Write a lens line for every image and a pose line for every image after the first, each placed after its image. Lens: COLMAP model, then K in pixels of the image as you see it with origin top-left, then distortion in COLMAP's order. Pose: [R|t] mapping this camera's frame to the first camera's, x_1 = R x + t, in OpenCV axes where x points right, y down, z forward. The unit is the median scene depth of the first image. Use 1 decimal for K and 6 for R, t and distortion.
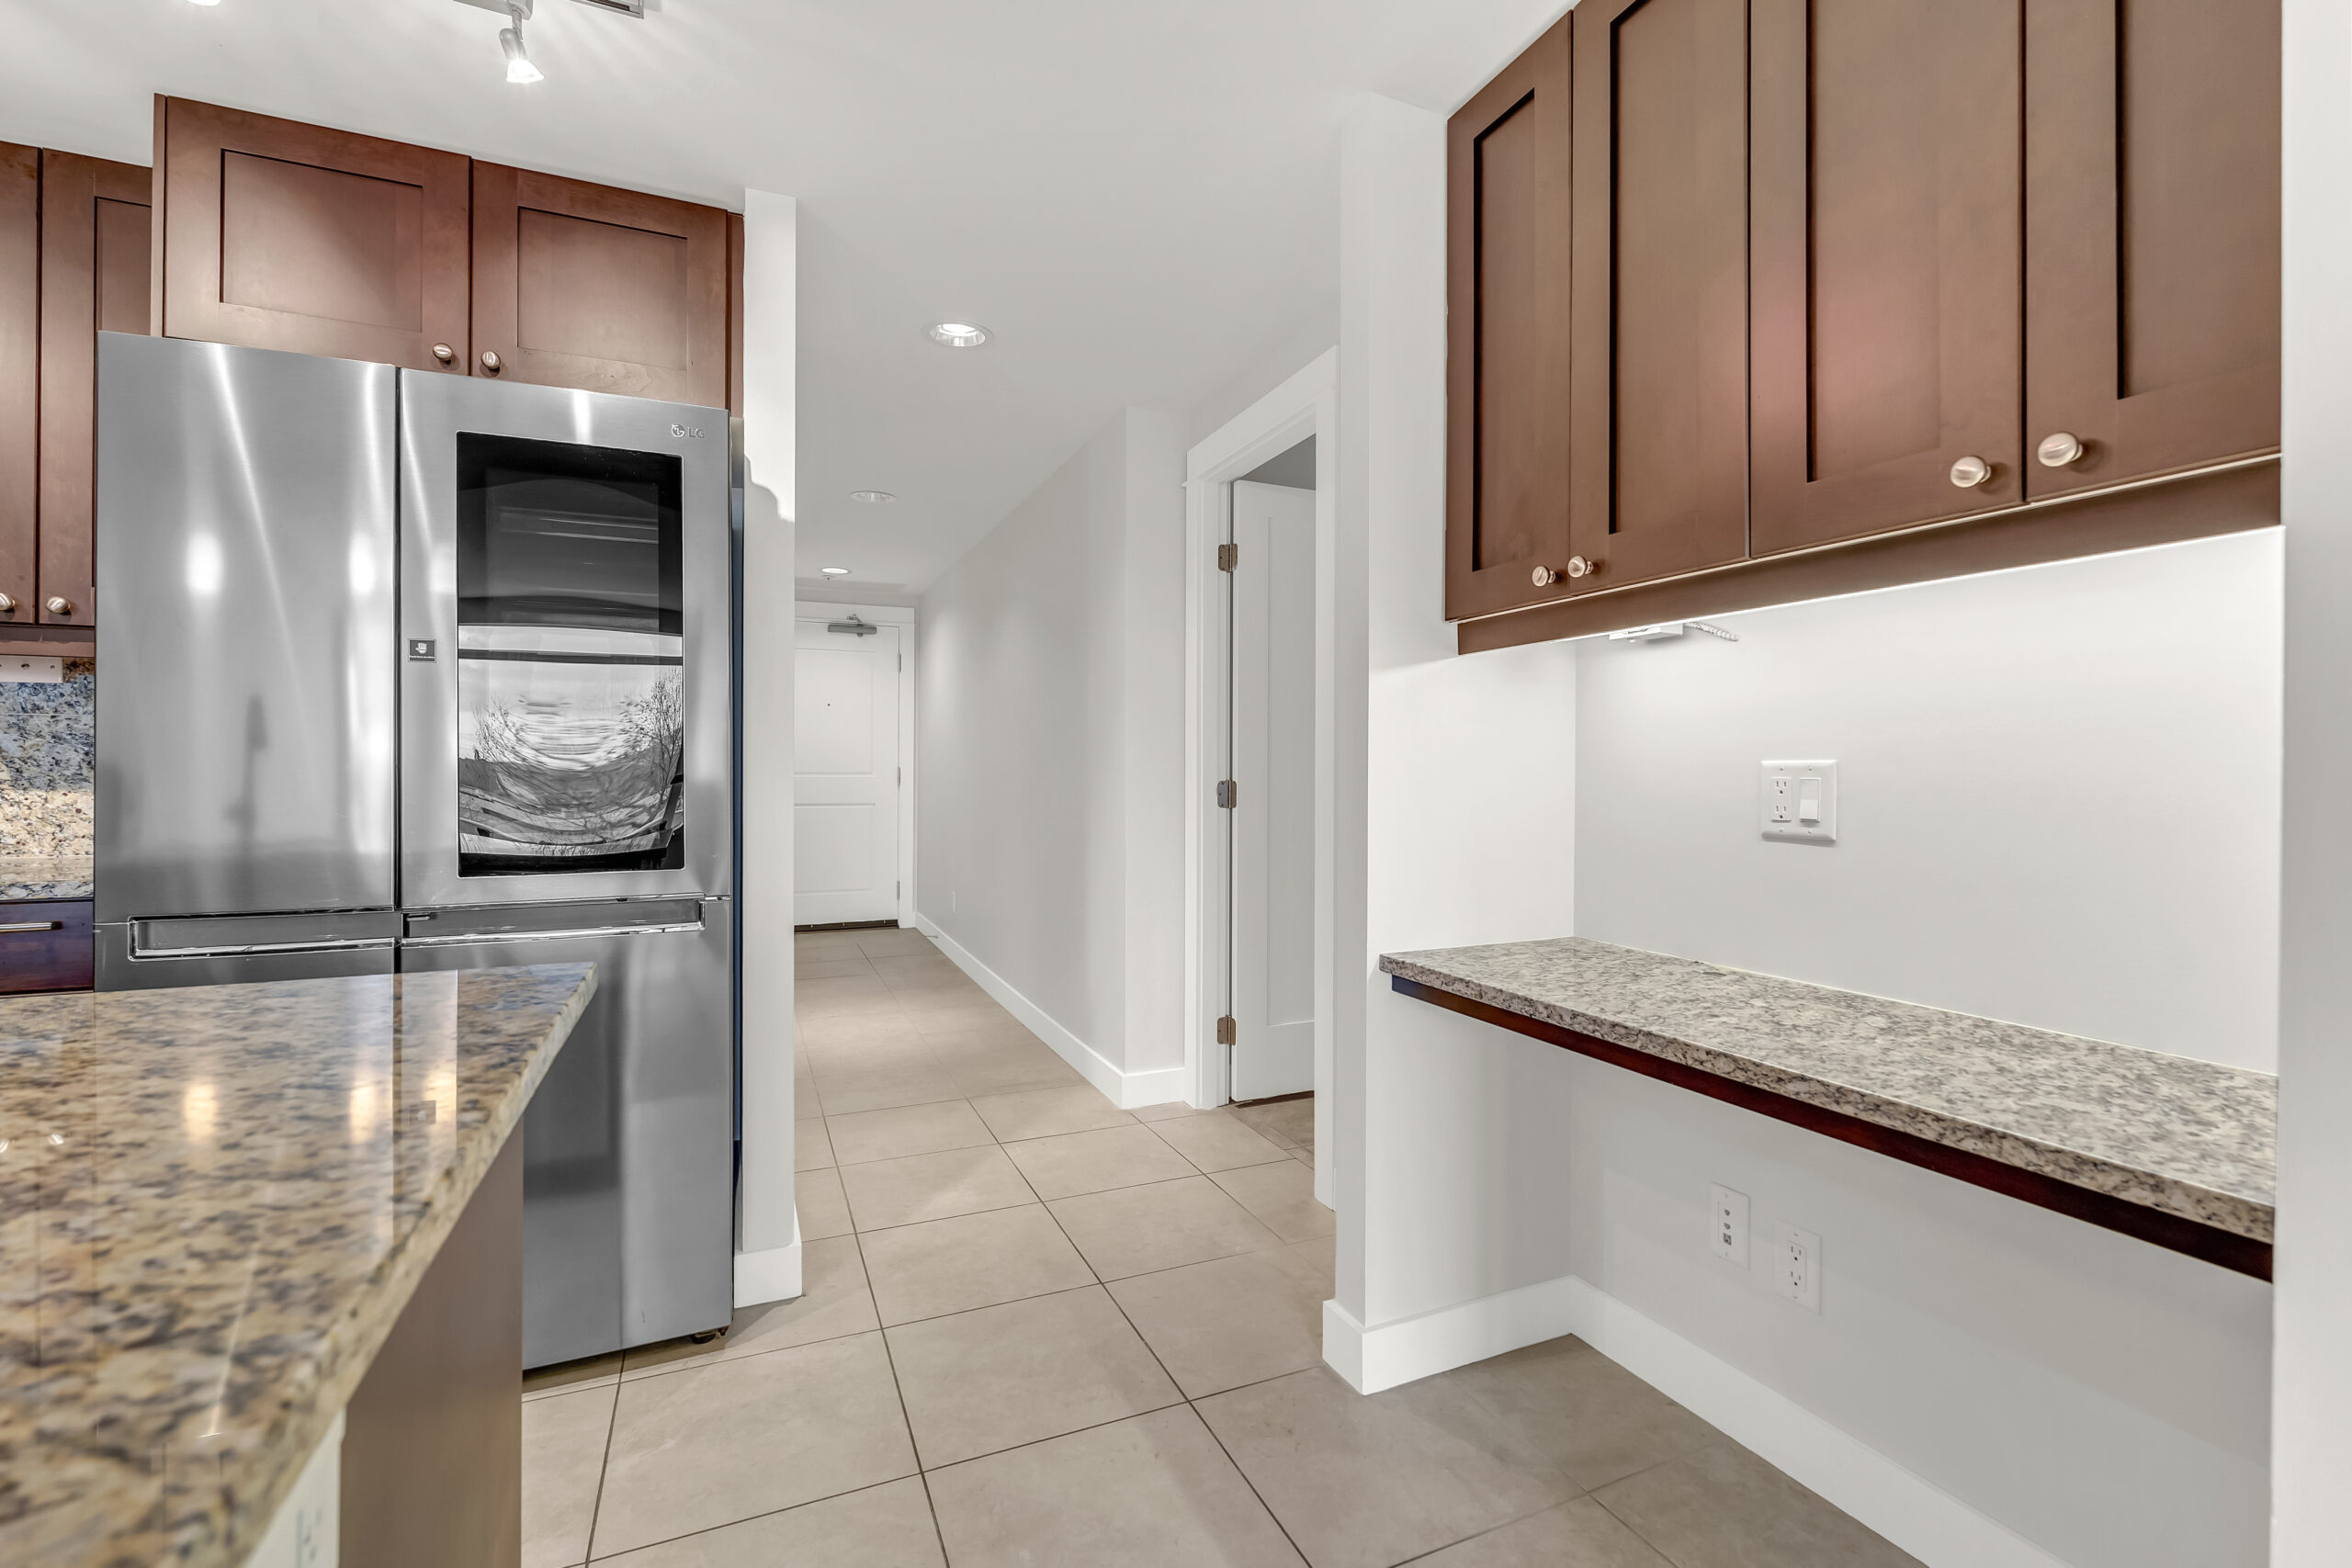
lens RADIAL K [[1033.0, 0, 1176.3], [0, 1033.0, 770.2], [0, 0, 1]] dist [-0.007248, 0.001315]
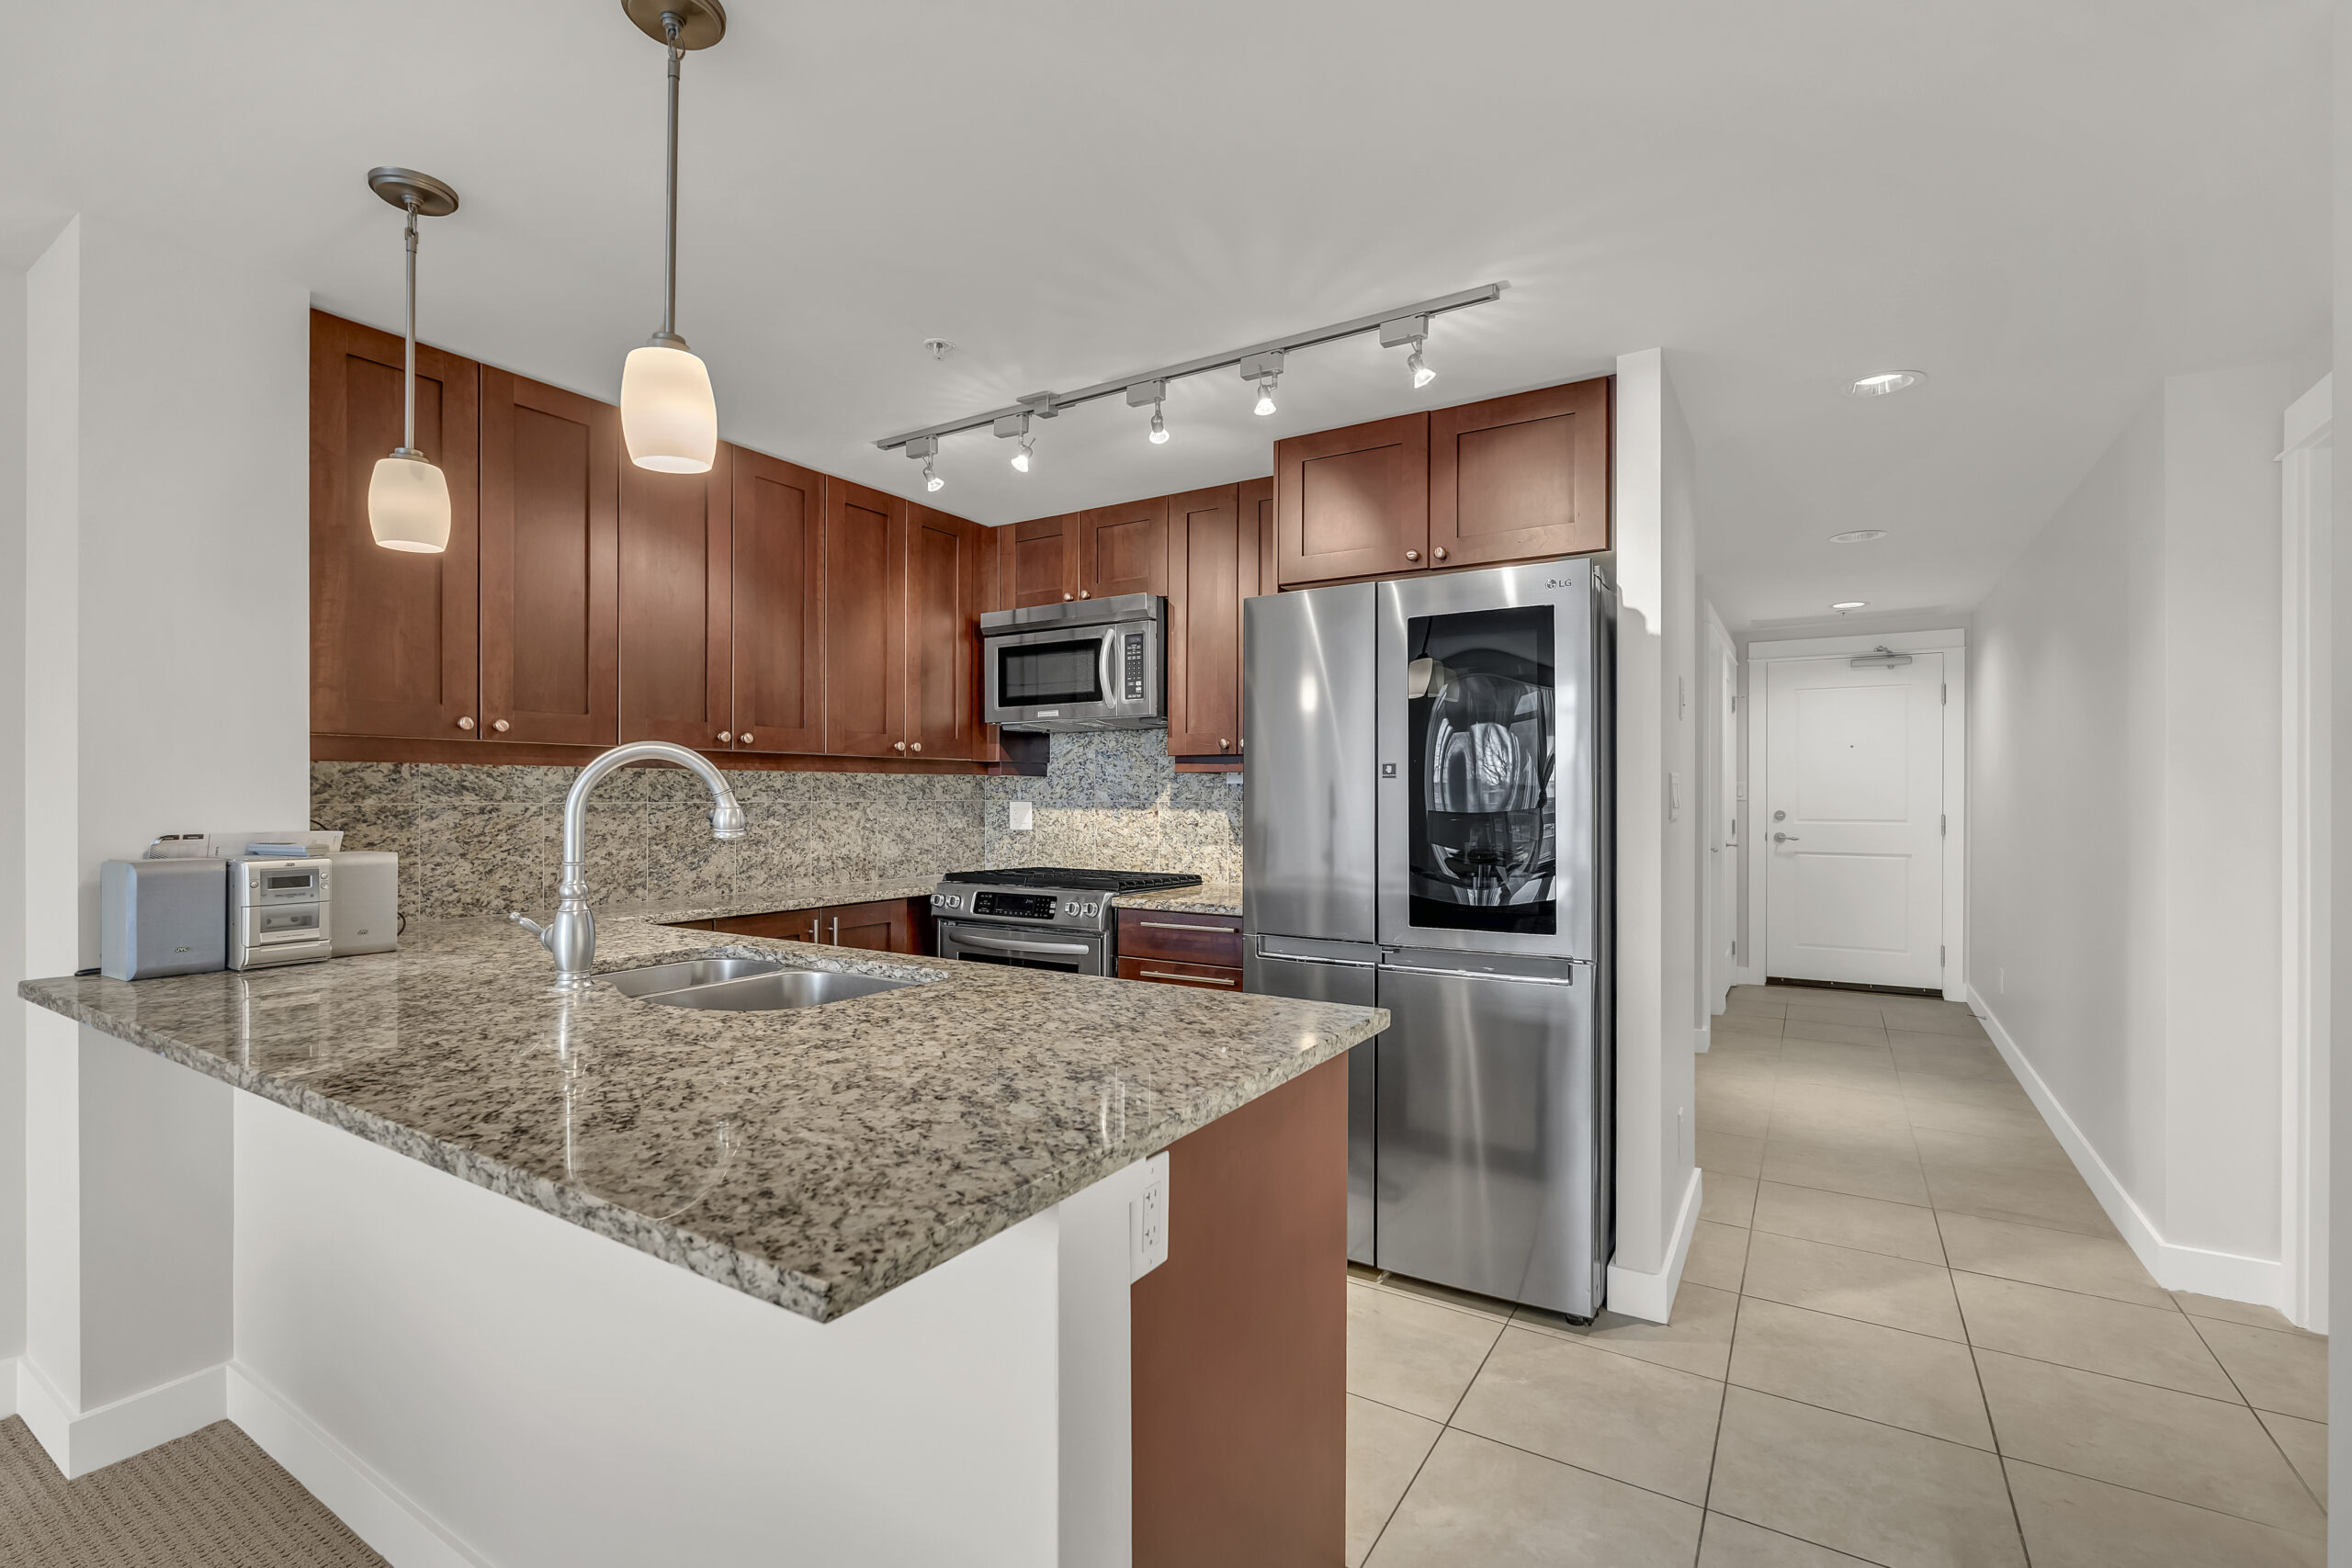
lens RADIAL K [[1033.0, 0, 1175.5], [0, 1033.0, 790.0], [0, 0, 1]] dist [-0.007248, 0.001315]
pose [[0.566802, -0.004246, -0.823843, 0.281406], [0.000886, 0.999989, -0.004544, -0.072510], [0.823853, 0.001846, 0.566800, -0.083459]]
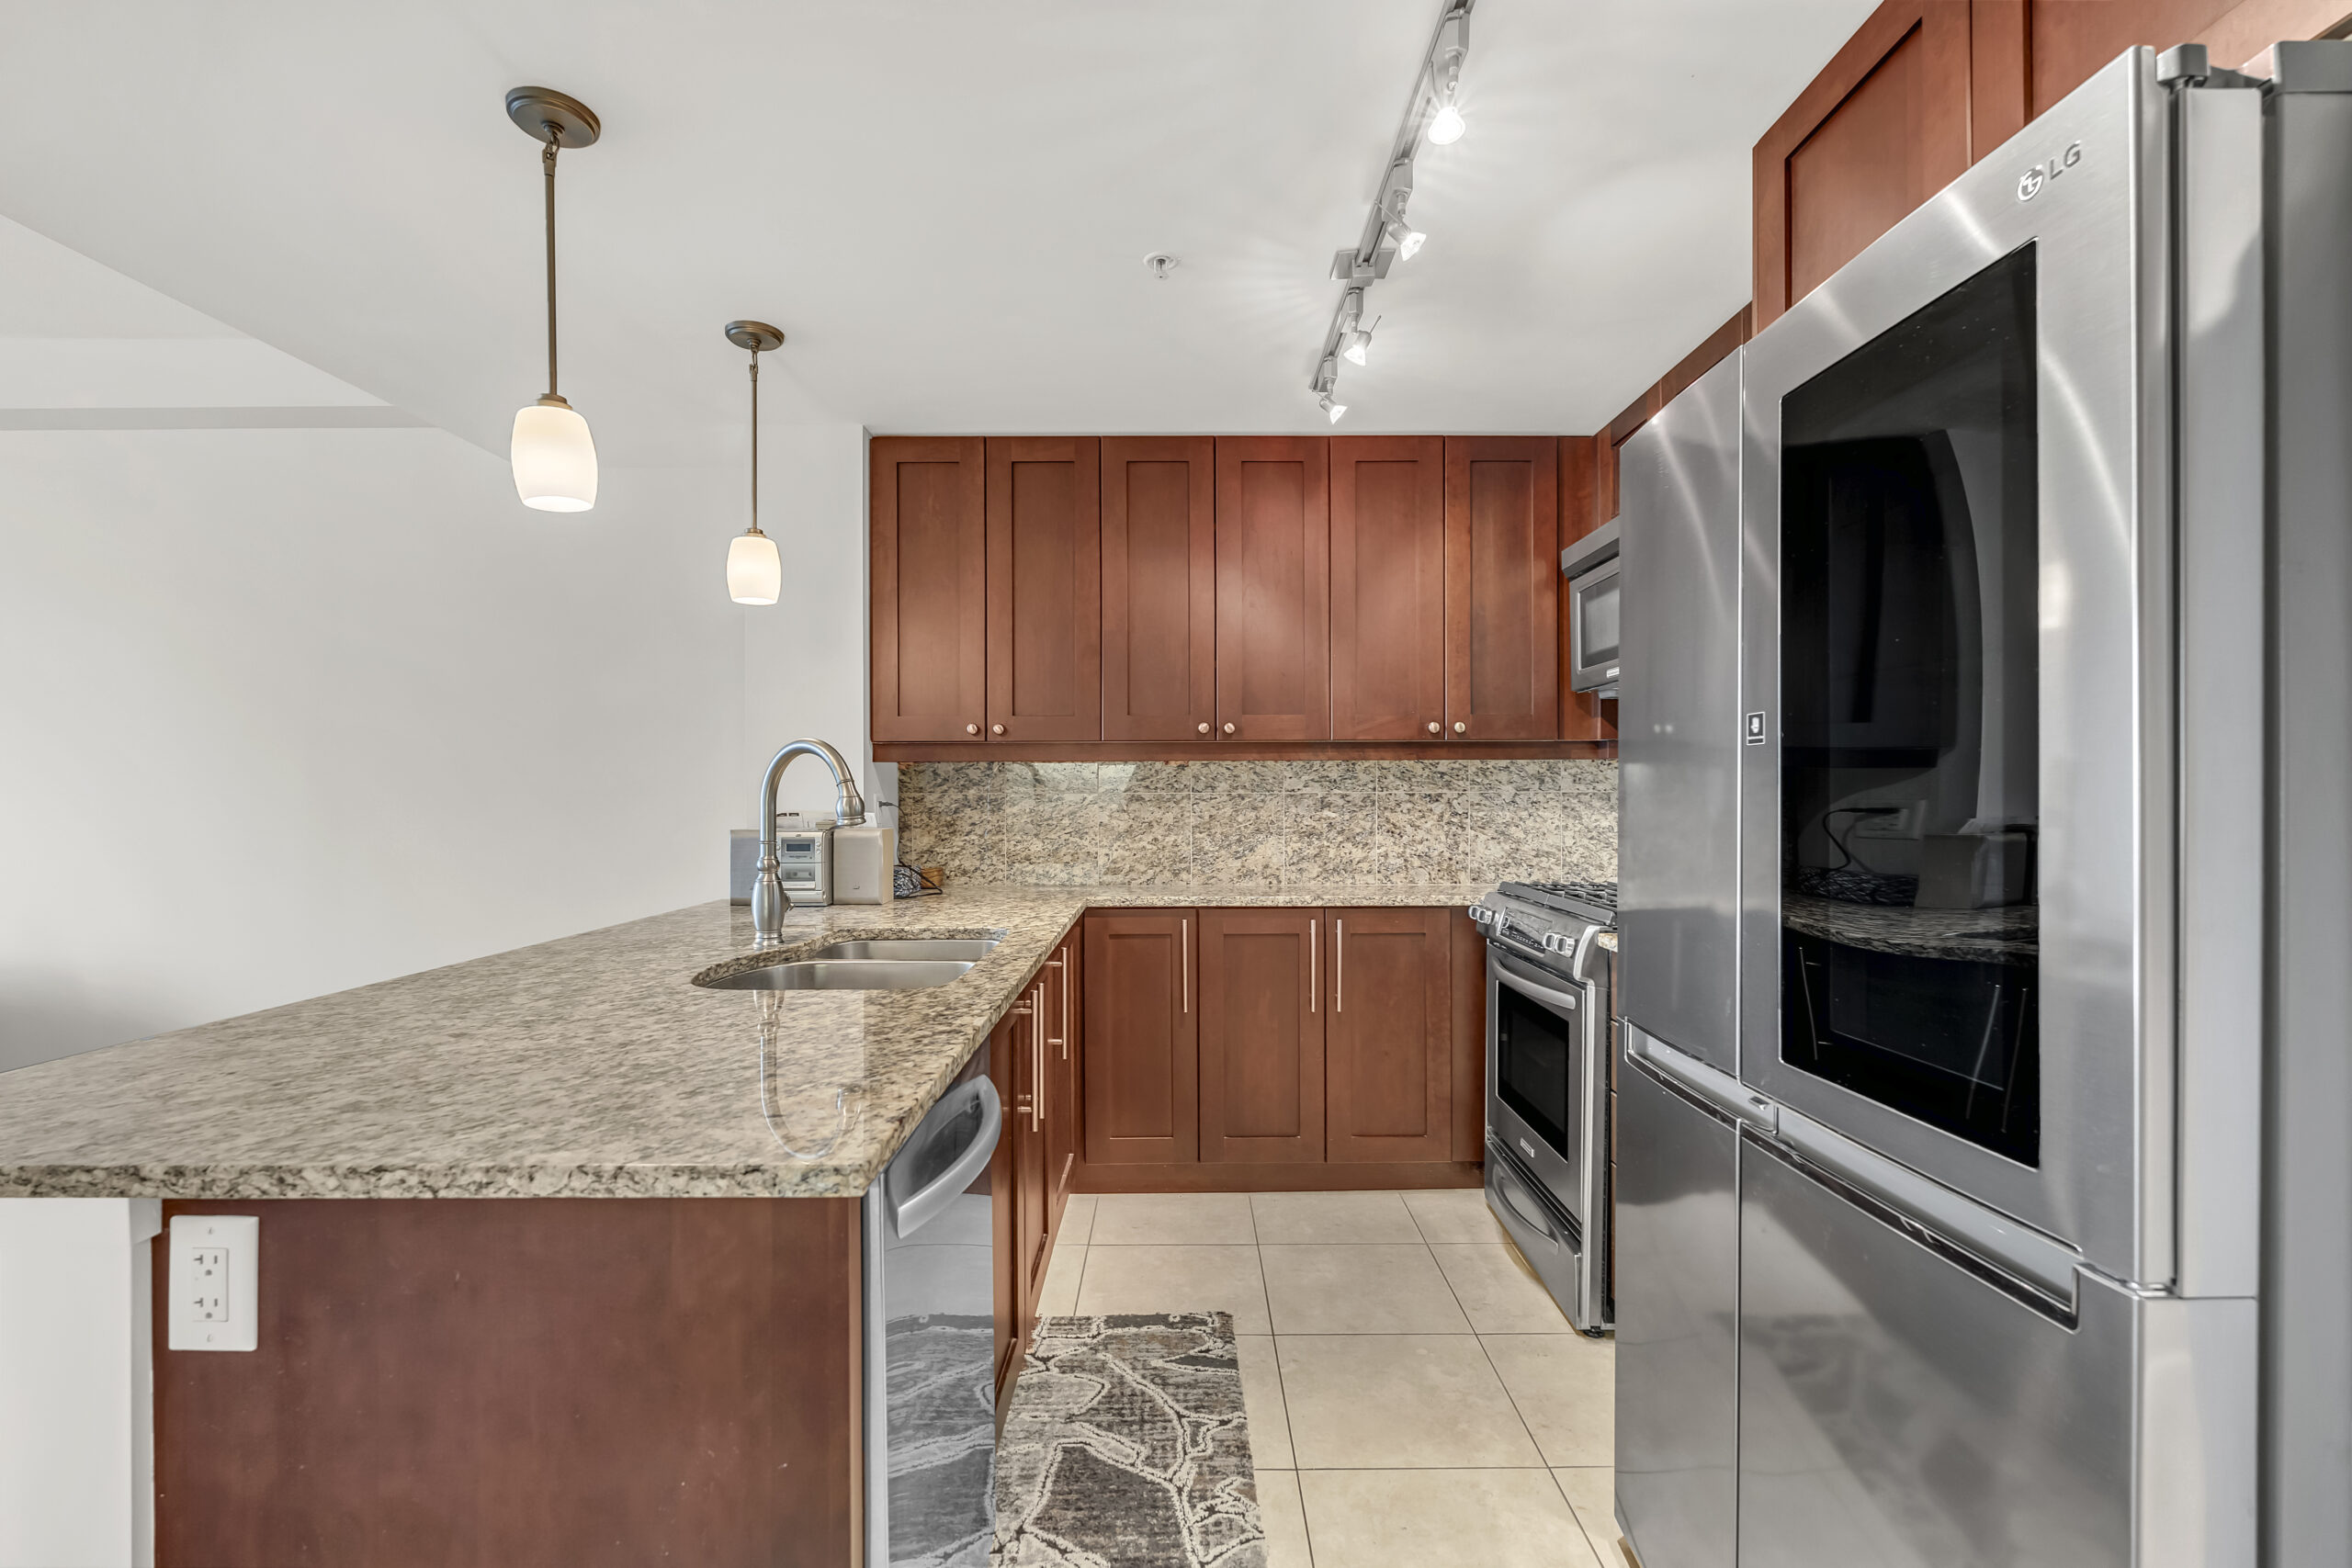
lens RADIAL K [[1033.0, 0, 1186.7], [0, 1033.0, 788.6], [0, 0, 1]] dist [-0.007248, 0.001315]
pose [[-0.390834, 0.001677, -0.920460, 0.068913], [0.003914, 0.999992, 0.000160, -0.068471], [0.920453, -0.003540, -0.390838, 0.817061]]
